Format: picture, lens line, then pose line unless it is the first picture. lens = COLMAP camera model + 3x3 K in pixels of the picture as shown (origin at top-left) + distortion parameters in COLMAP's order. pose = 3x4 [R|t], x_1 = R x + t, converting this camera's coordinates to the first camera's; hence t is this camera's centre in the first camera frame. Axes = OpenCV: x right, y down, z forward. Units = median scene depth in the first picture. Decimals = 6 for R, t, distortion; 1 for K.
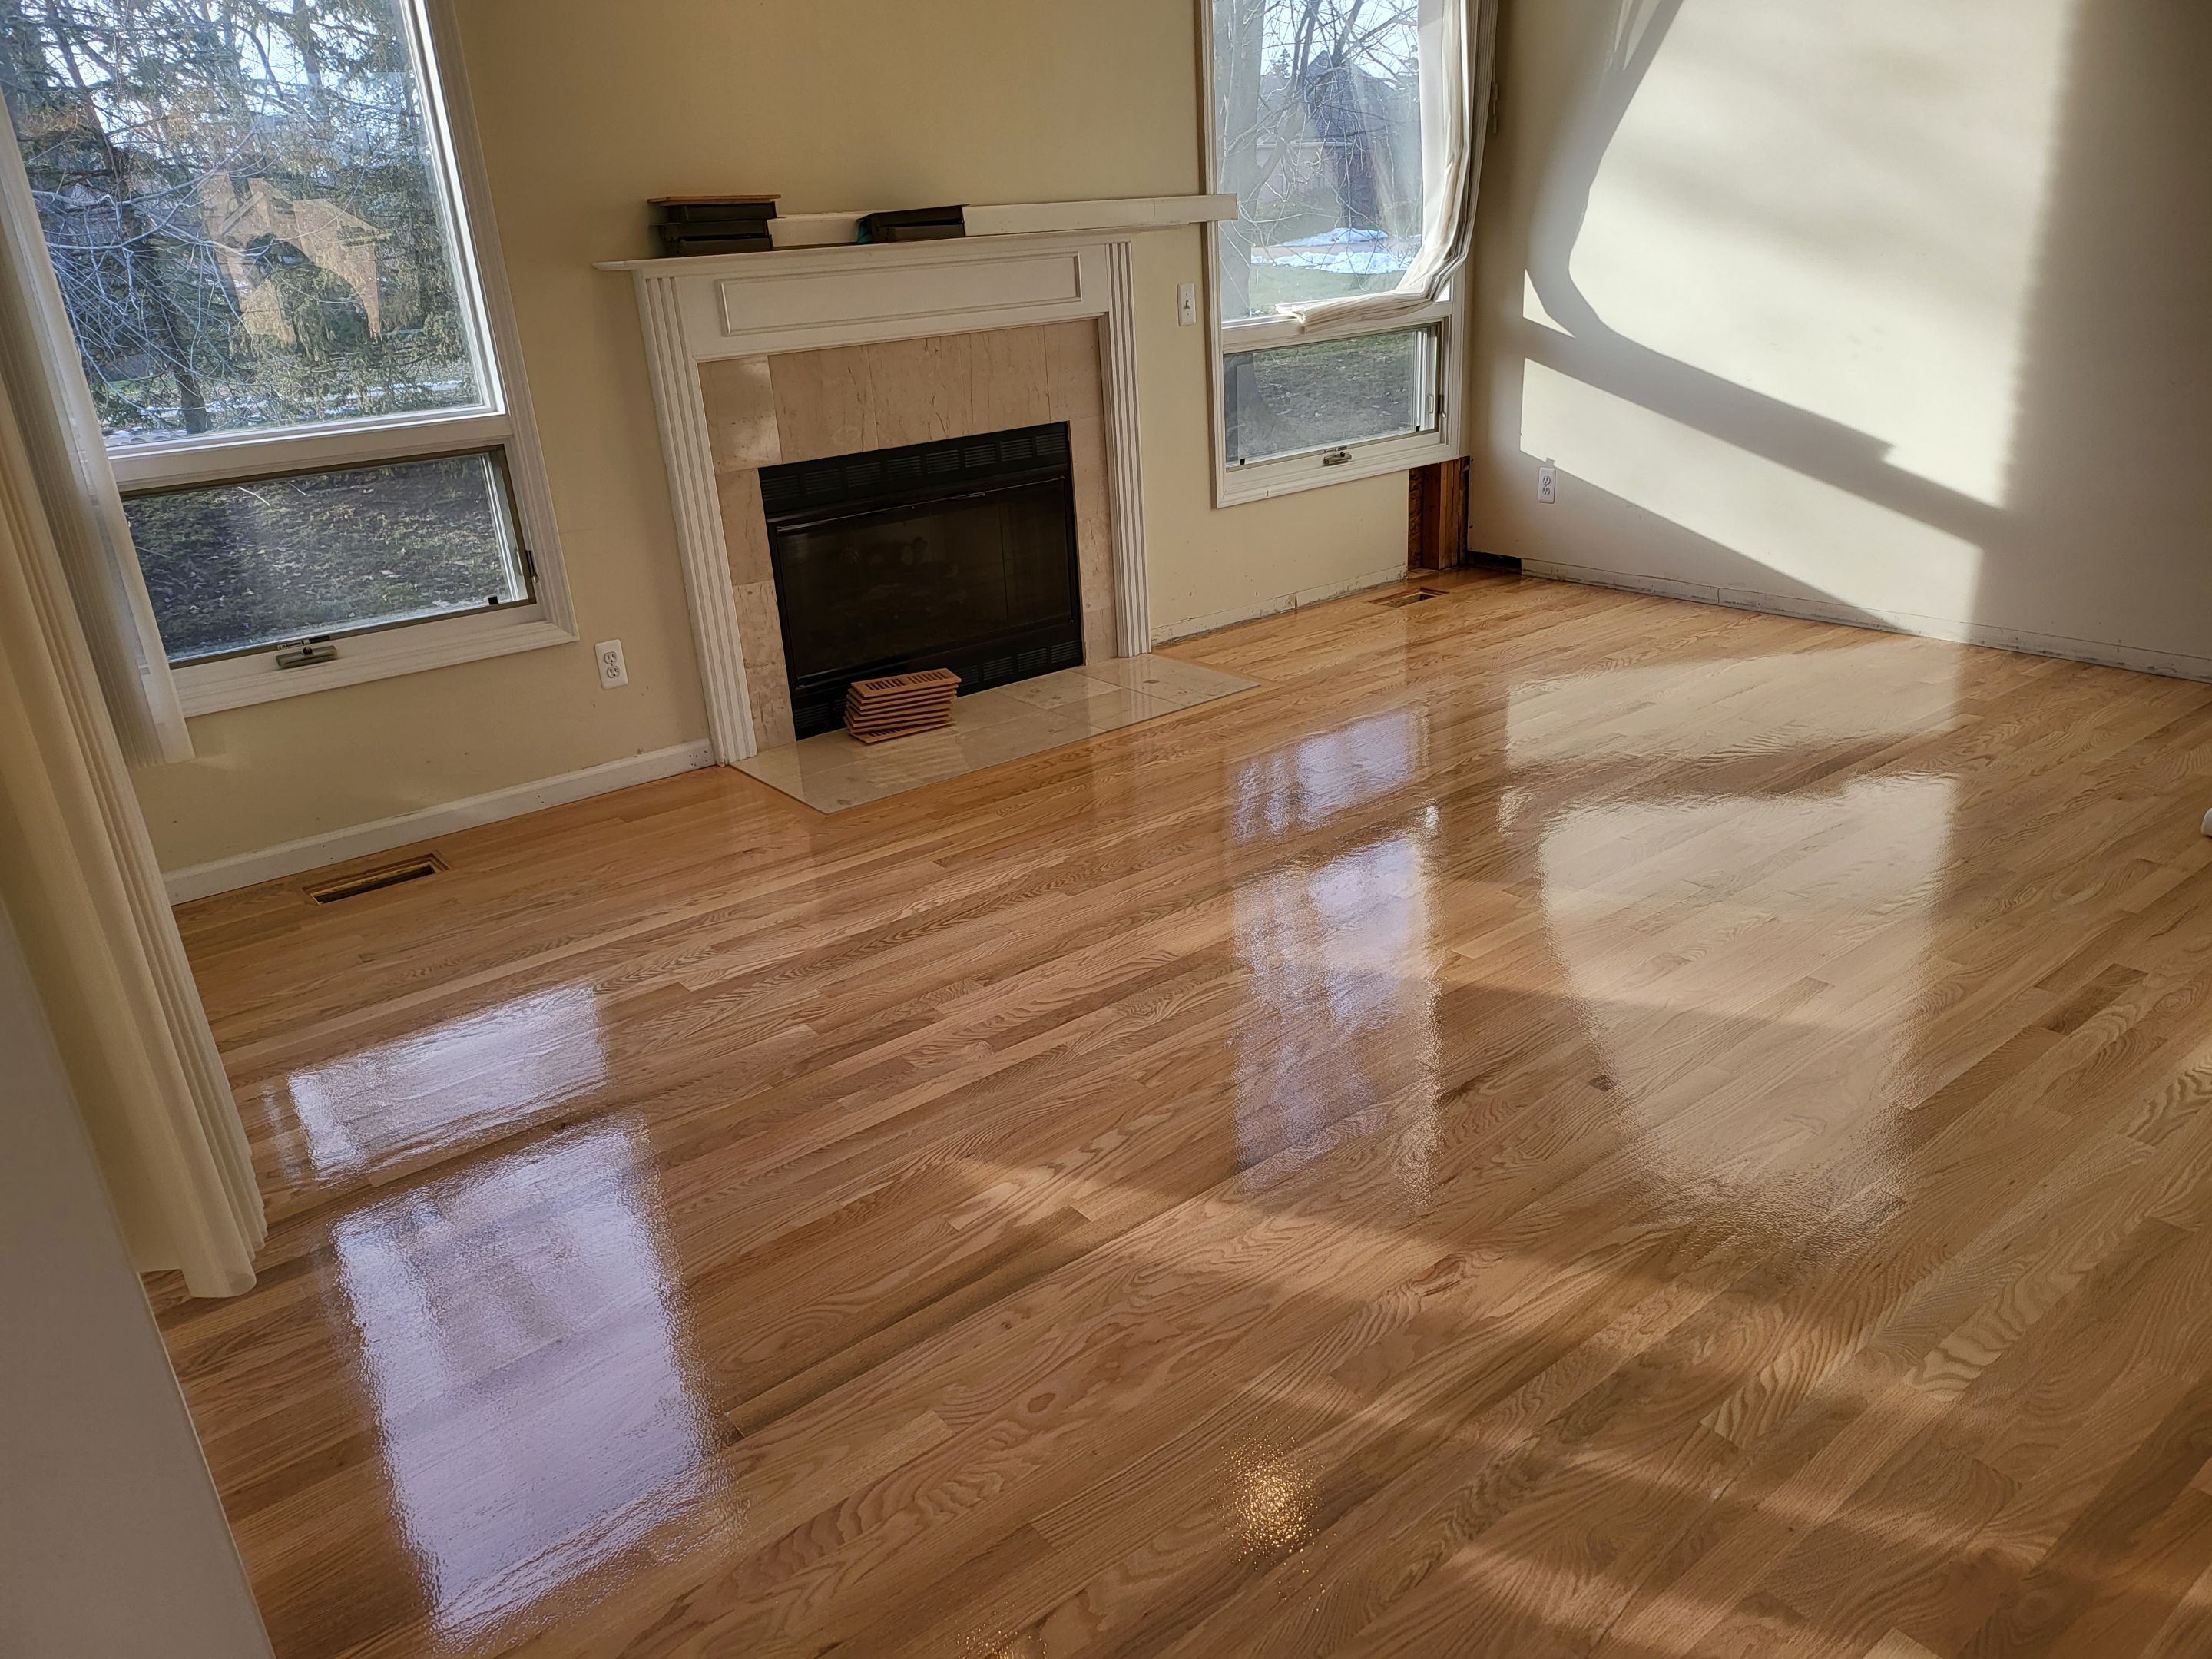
lens RADIAL K [[1533.4, 0, 1122.3], [0, 1533.4, 837.9], [0, 0, 1]] dist [0.069110, -0.010600]
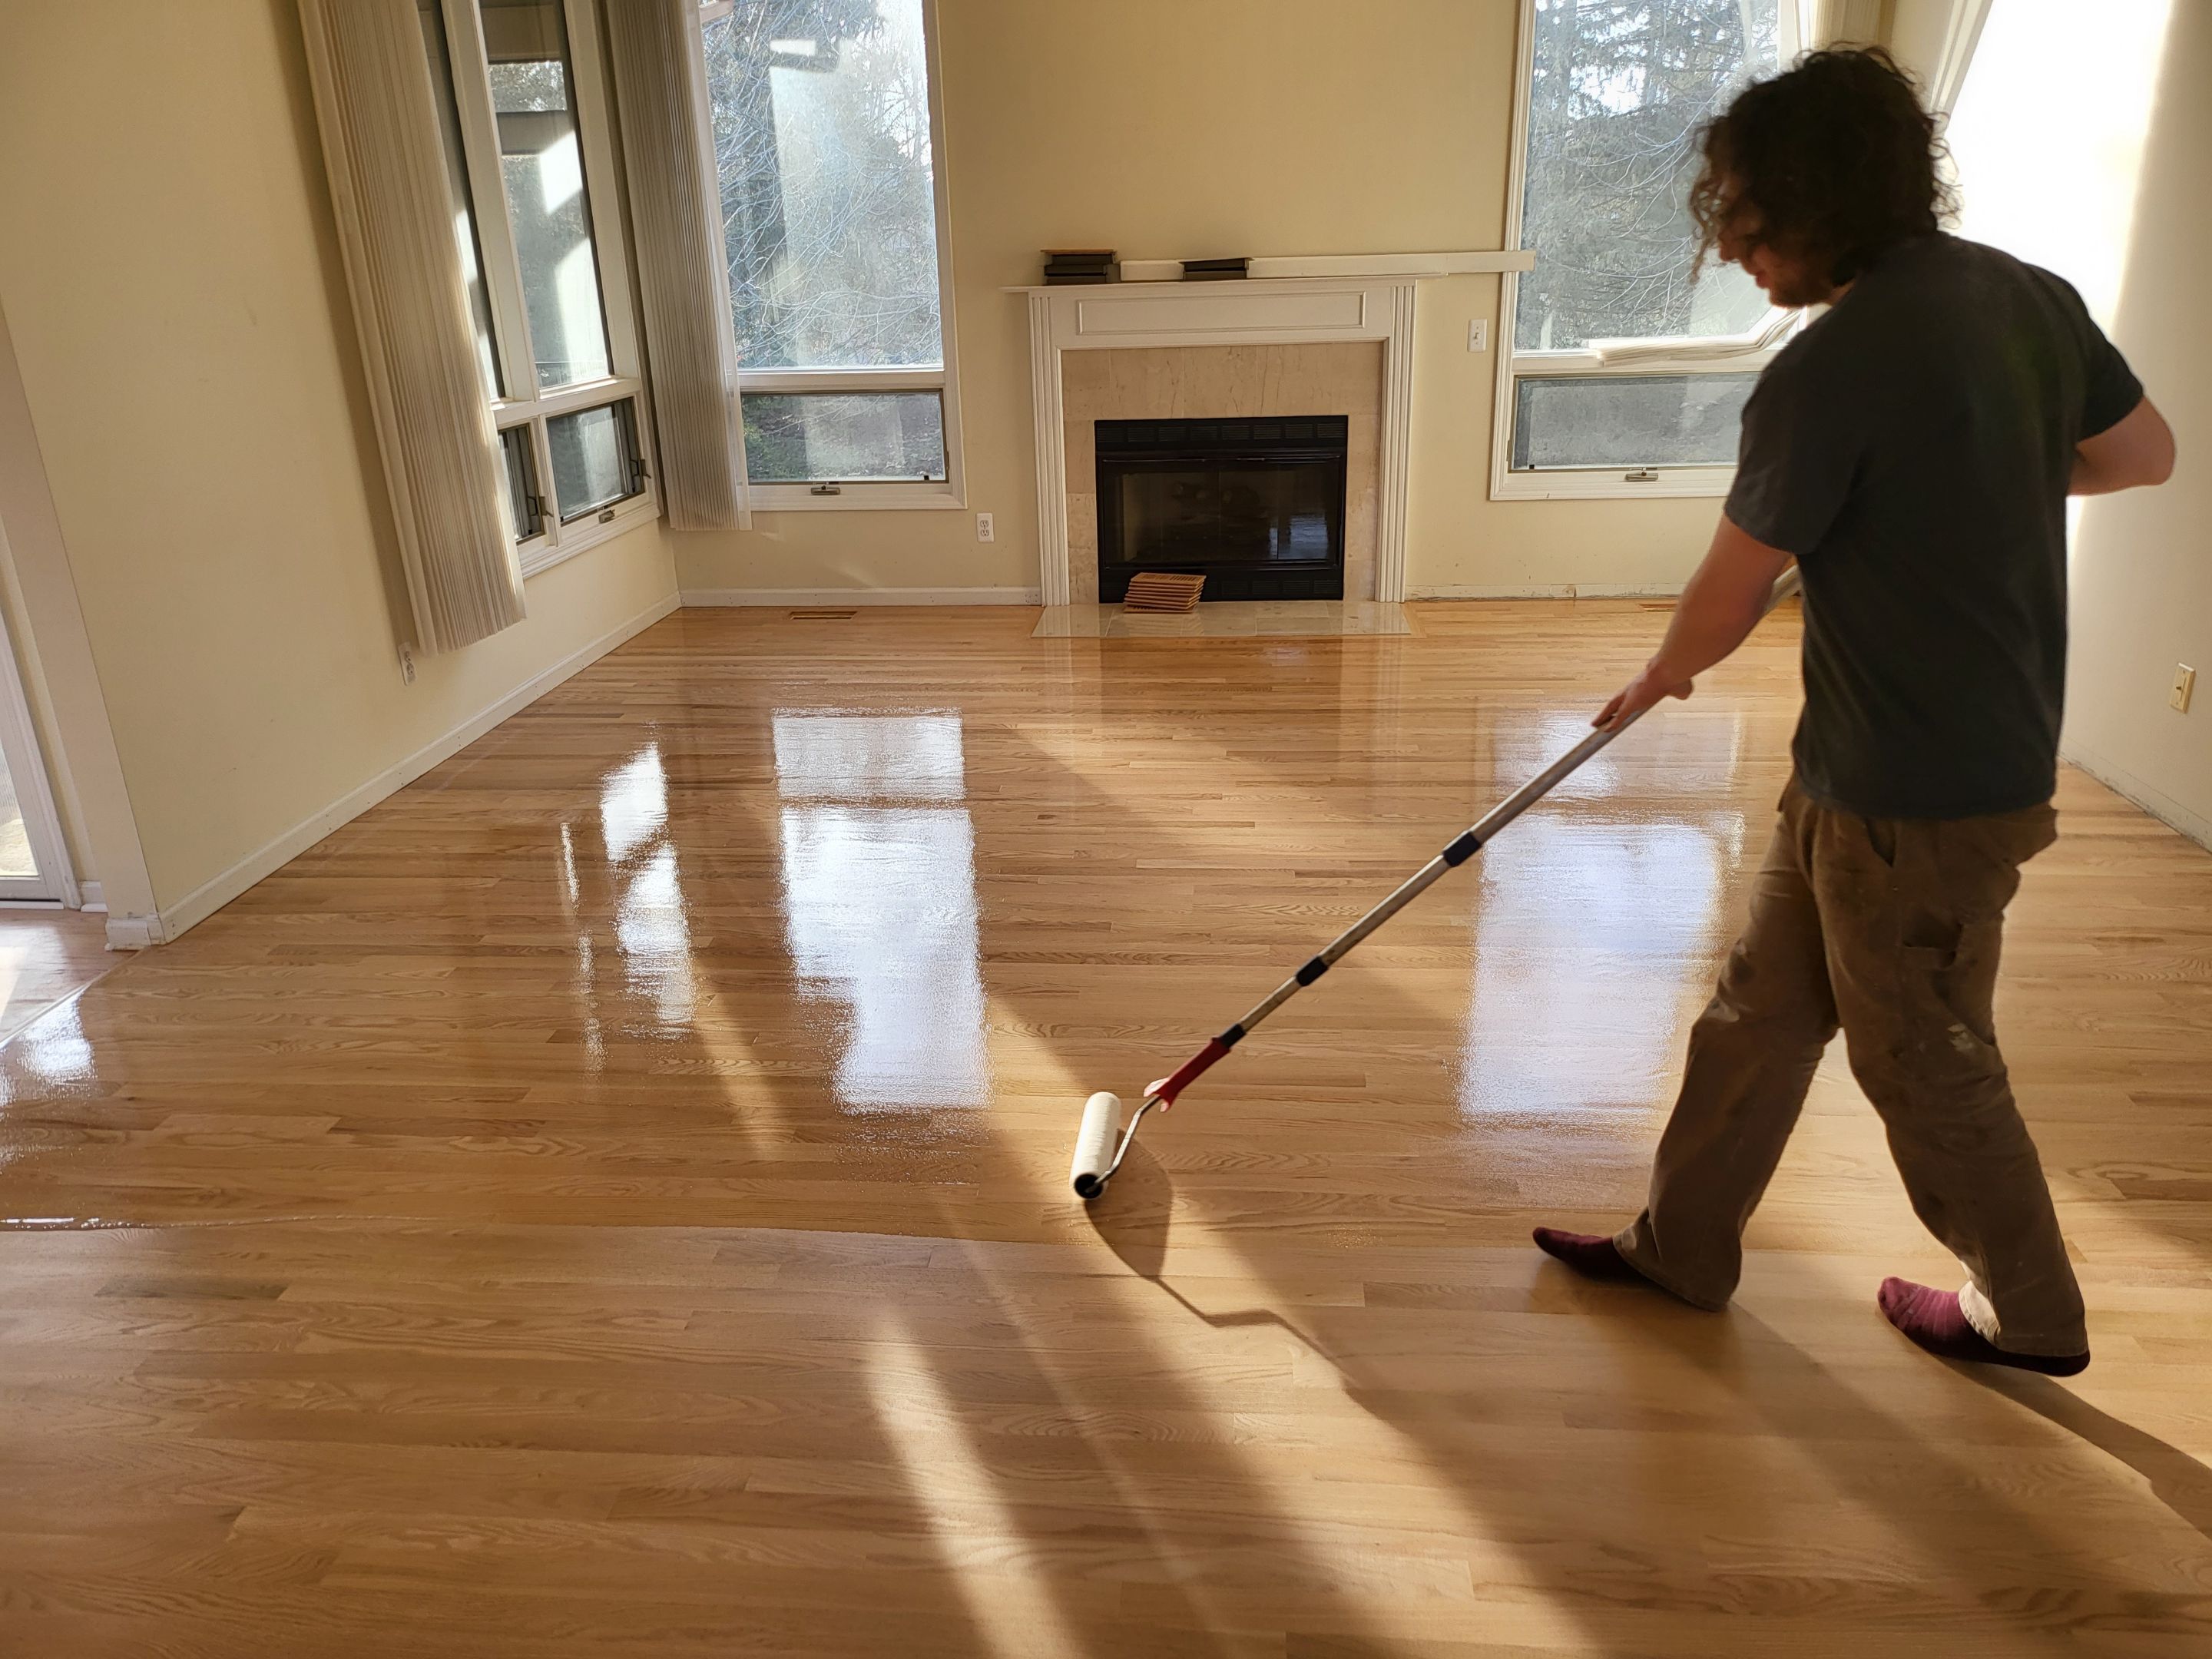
lens RADIAL K [[1533.4, 0, 1112.7], [0, 1533.4, 813.8], [0, 0, 1]] dist [0.069110, -0.010600]
pose [[0.741084, 0.272558, -0.613601, 0.798386], [-0.268705, 0.957916, 0.100968, -0.020849], [0.615298, 0.090052, 0.783134, -0.158082]]
